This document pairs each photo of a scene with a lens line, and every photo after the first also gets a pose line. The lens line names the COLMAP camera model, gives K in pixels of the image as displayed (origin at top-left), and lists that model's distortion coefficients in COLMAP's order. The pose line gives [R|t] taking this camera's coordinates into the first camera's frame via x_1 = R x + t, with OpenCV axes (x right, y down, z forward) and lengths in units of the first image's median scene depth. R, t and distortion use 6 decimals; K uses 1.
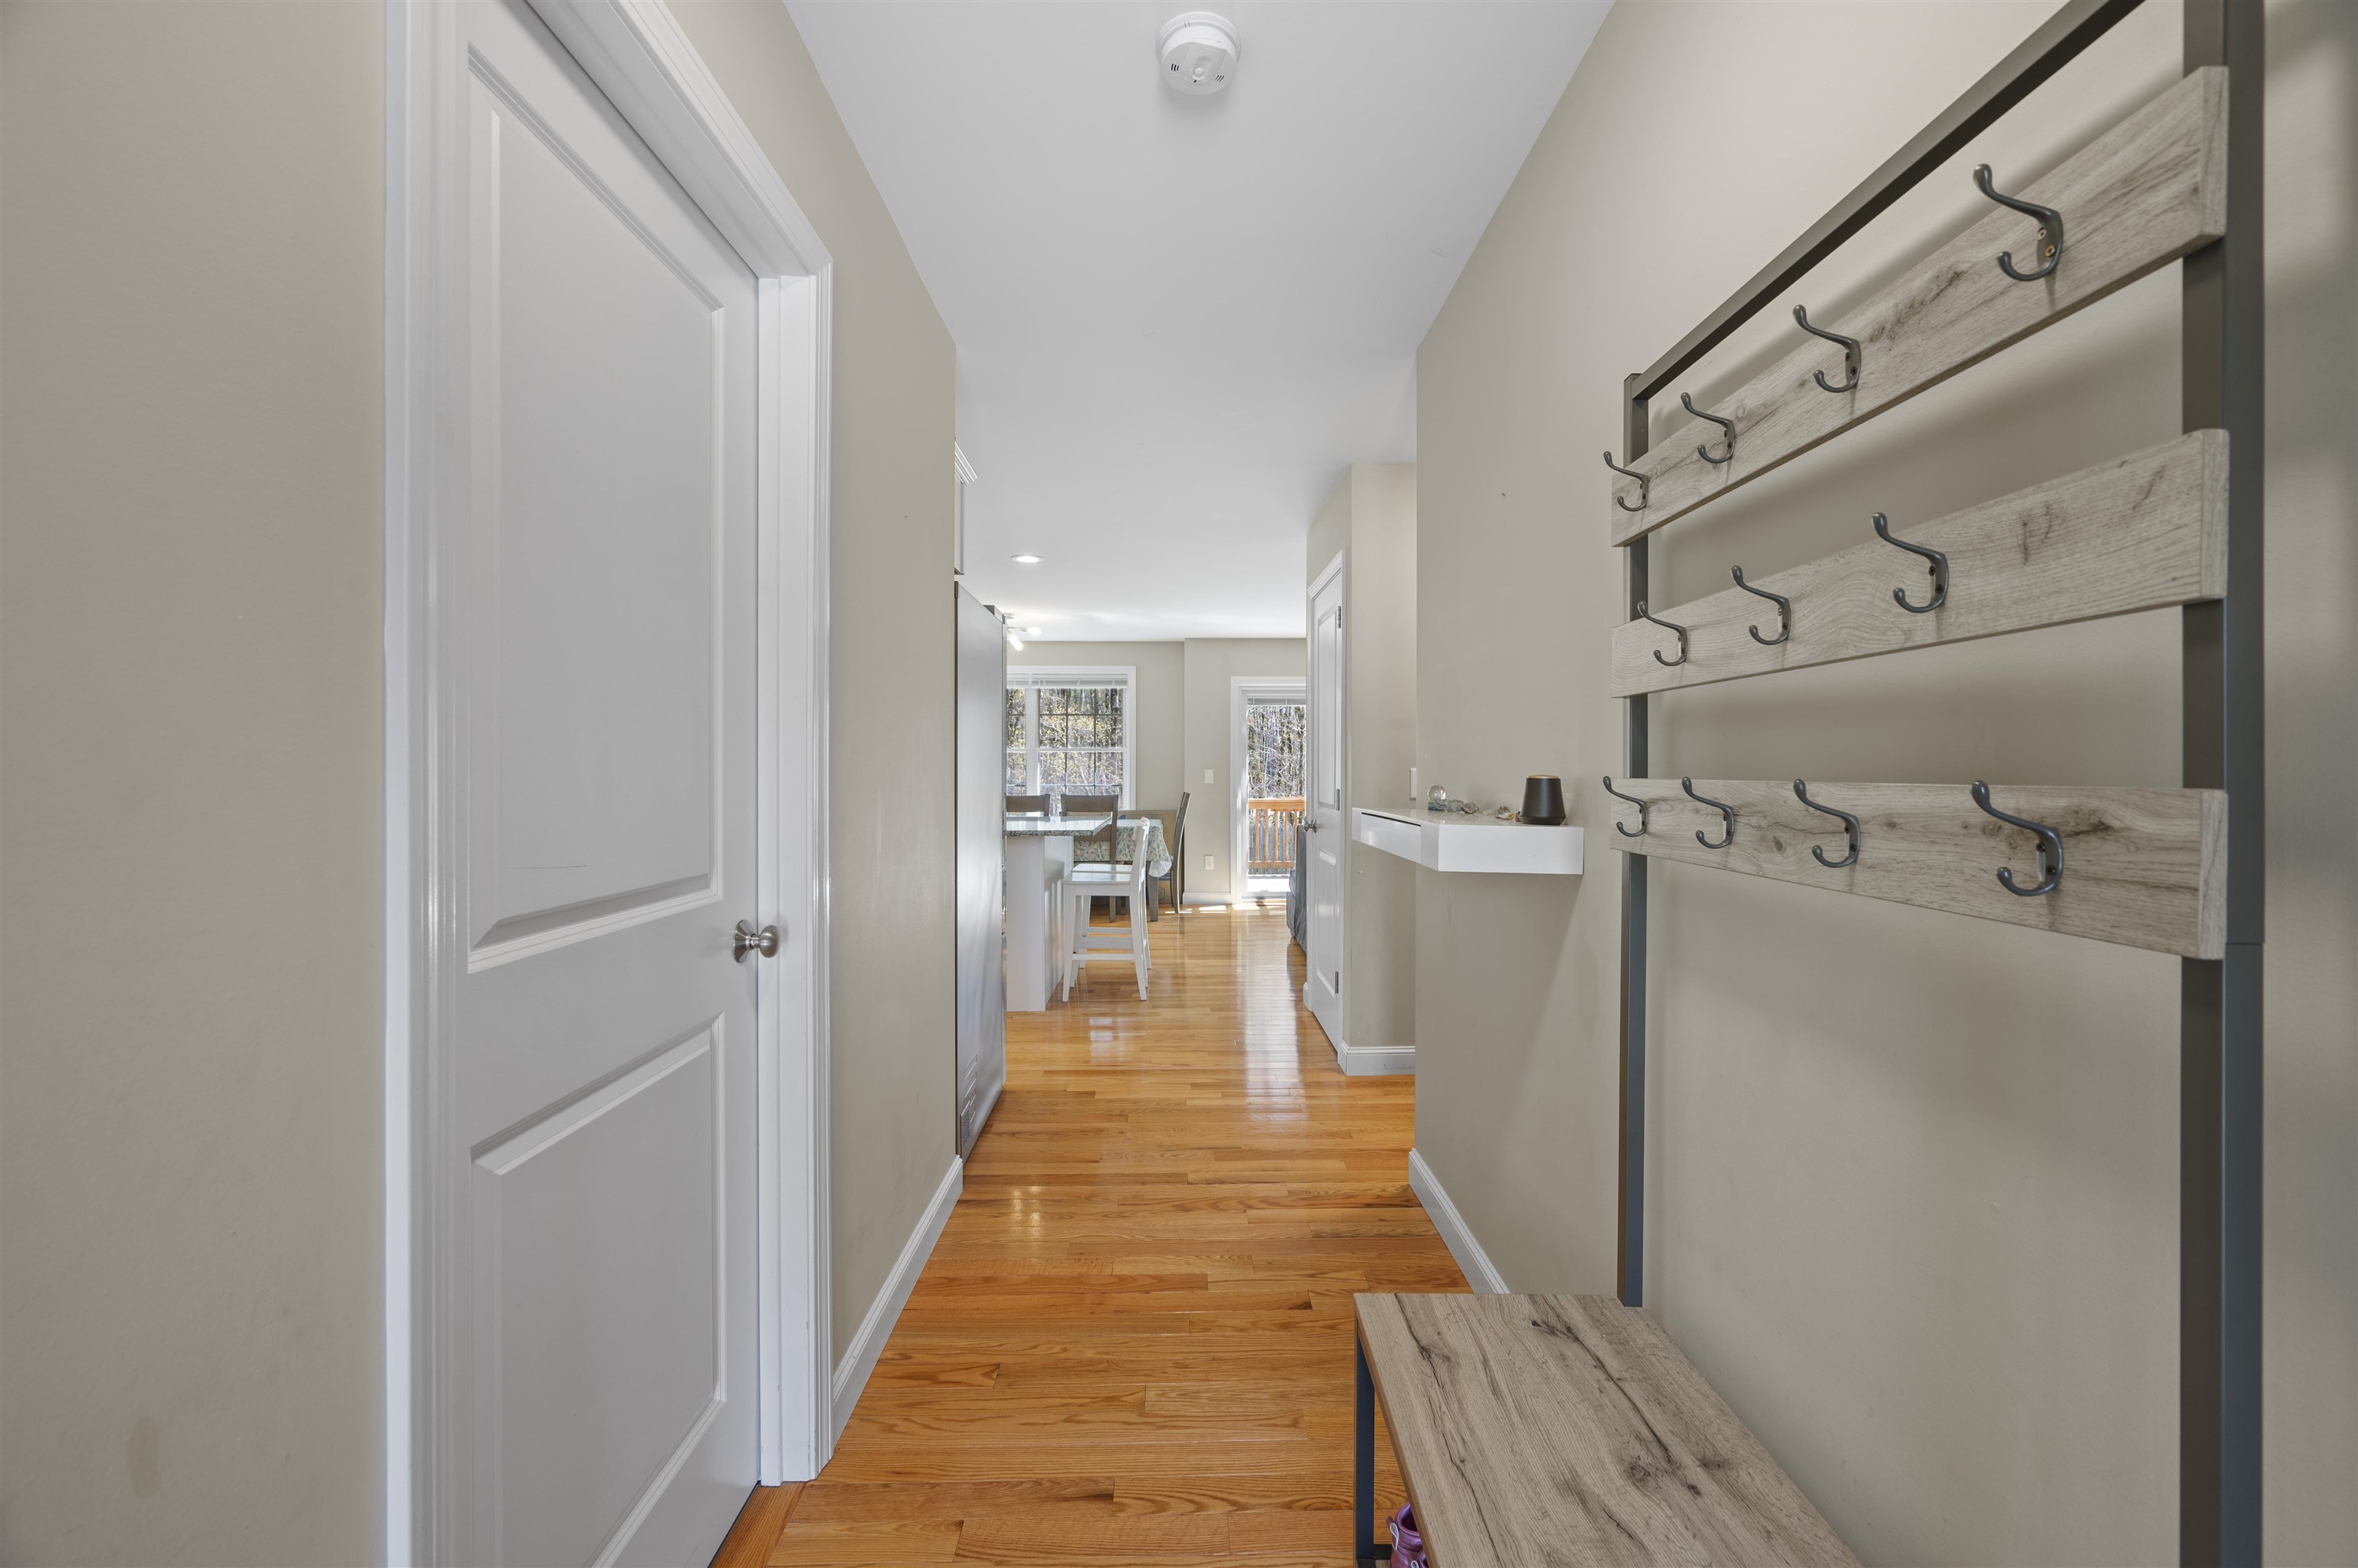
lens RADIAL K [[952.3, 0, 1181.9], [0, 952.3, 773.7], [0, 0, 1]] dist [-0.000623, 0.000567]
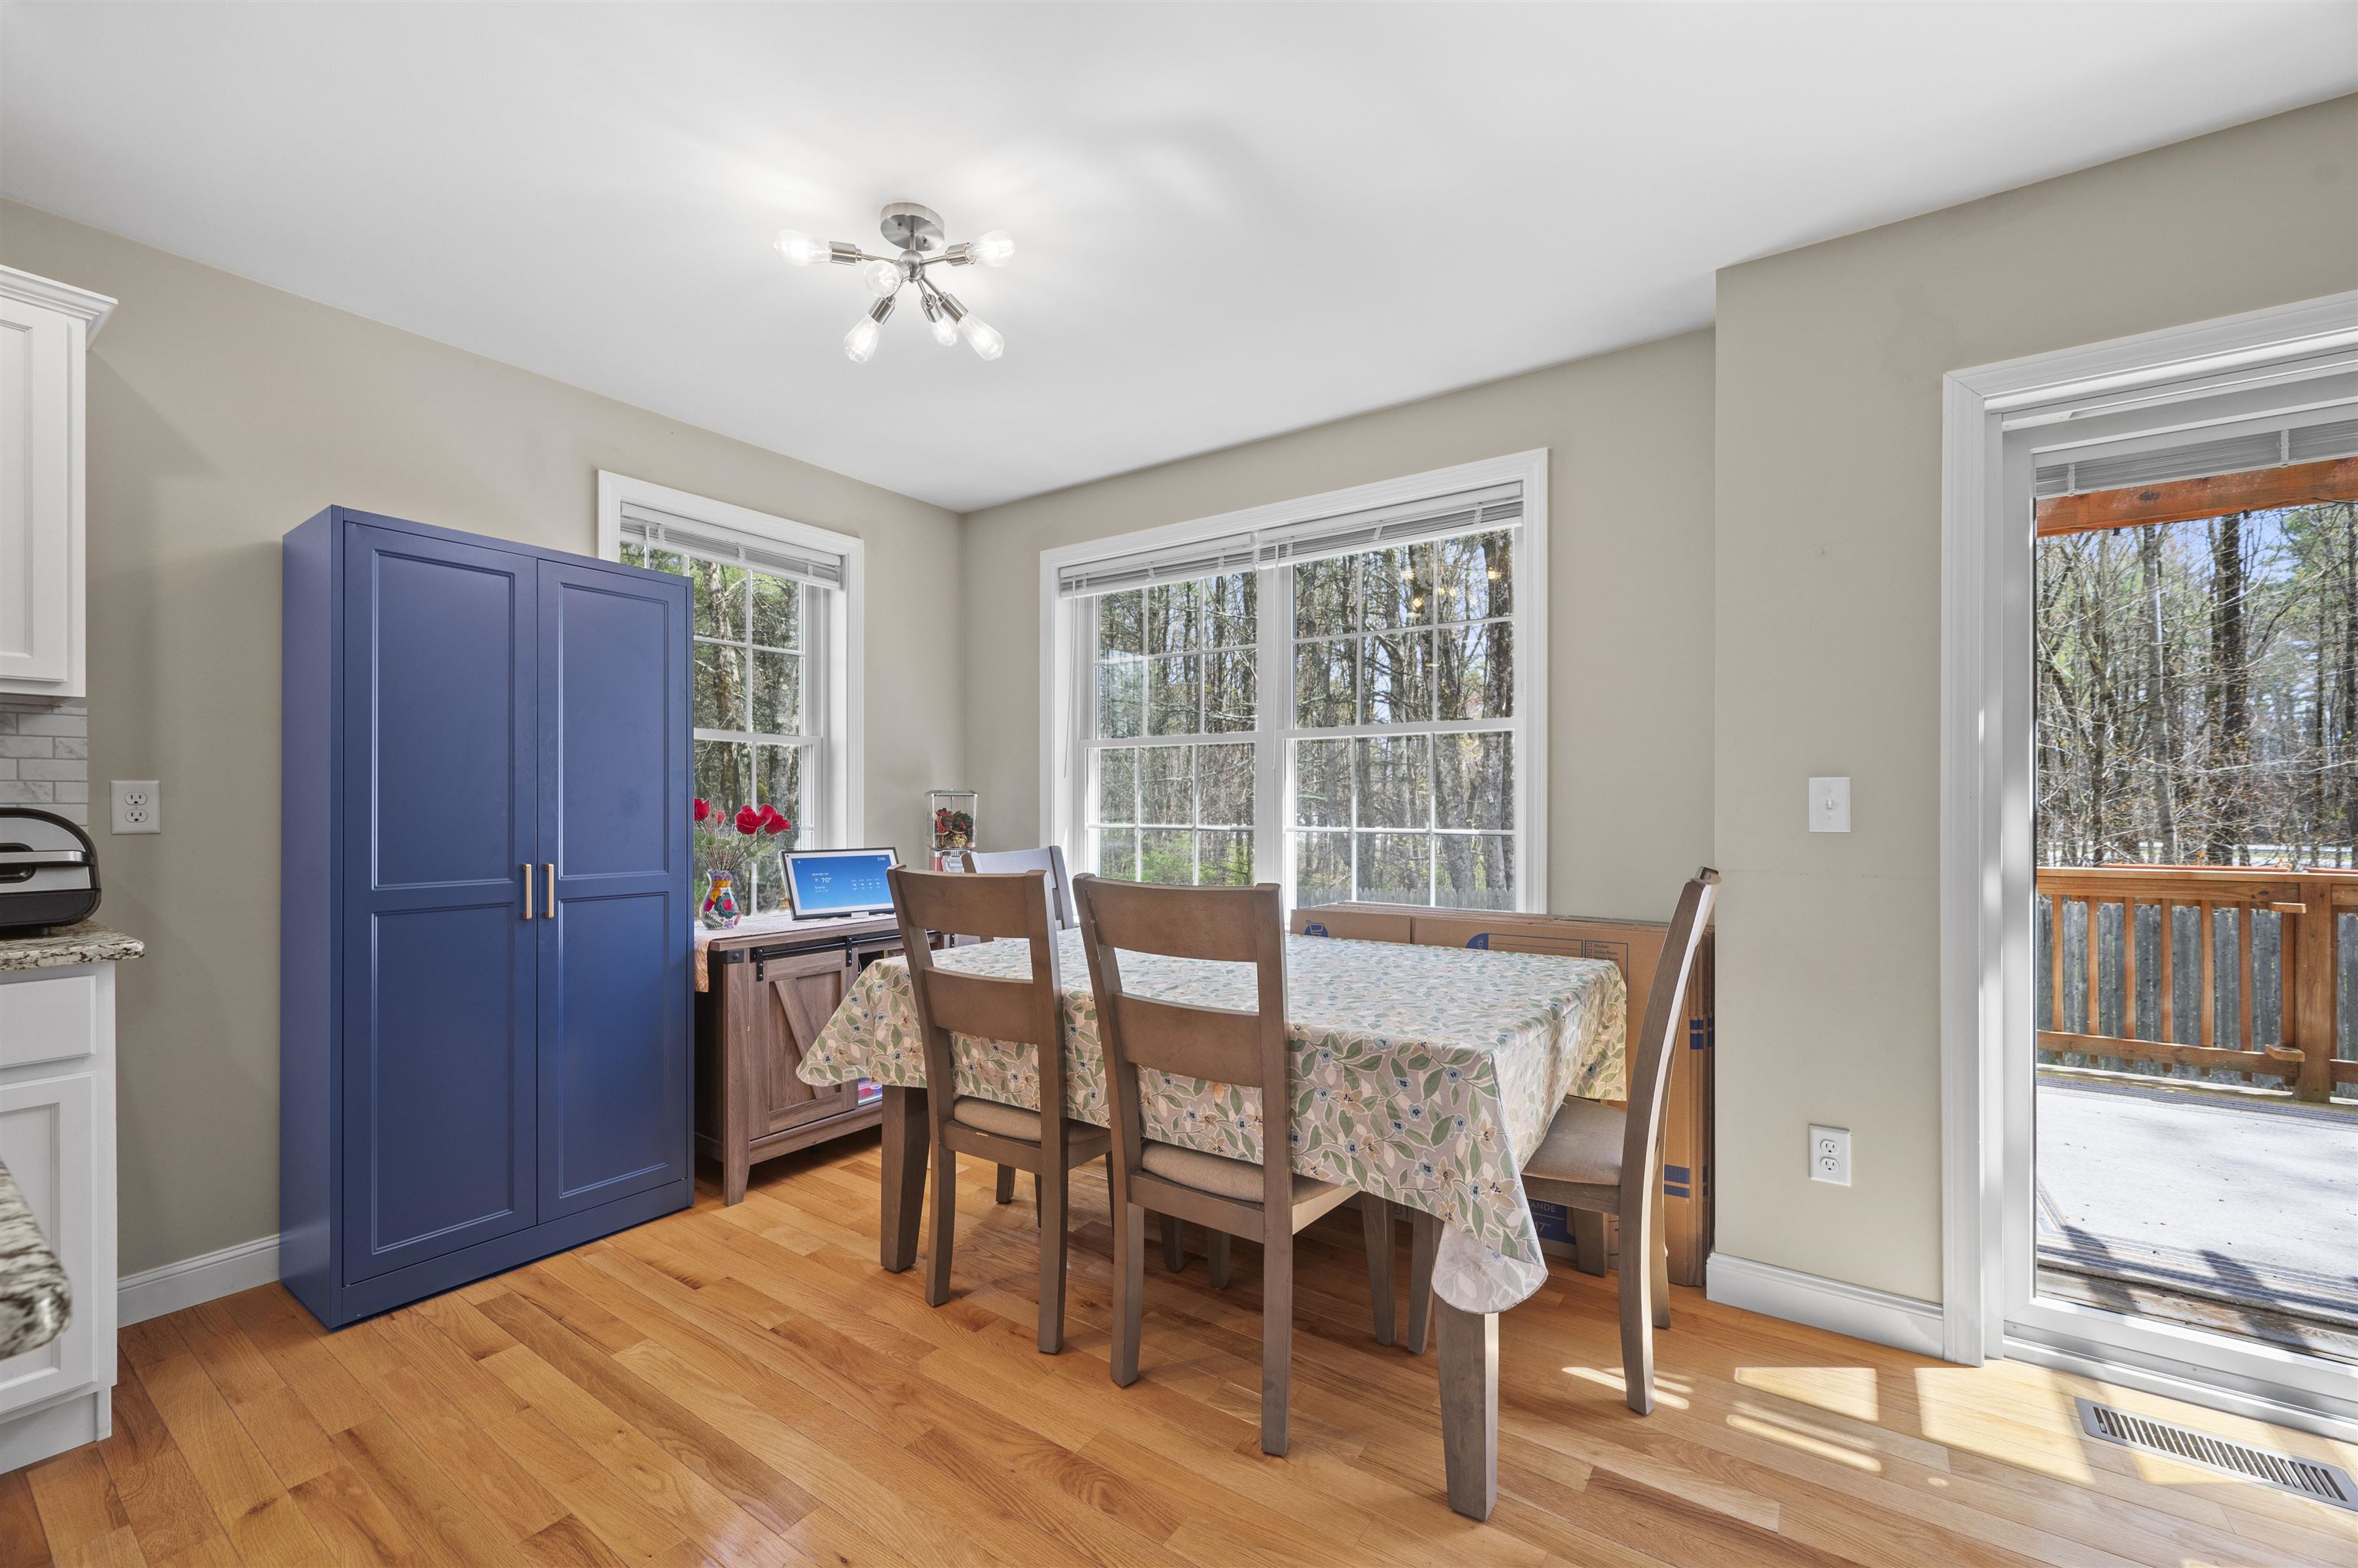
lens RADIAL K [[952.3, 0, 1173.8], [0, 952.3, 803.4], [0, 0, 1]] dist [-0.000623, 0.000567]
pose [[0.814619, 0.001171, -0.579995, 0.033108], [-0.001972, 0.999998, -0.000750, 0.003001], [0.579993, 0.001755, 0.814620, 0.703207]]
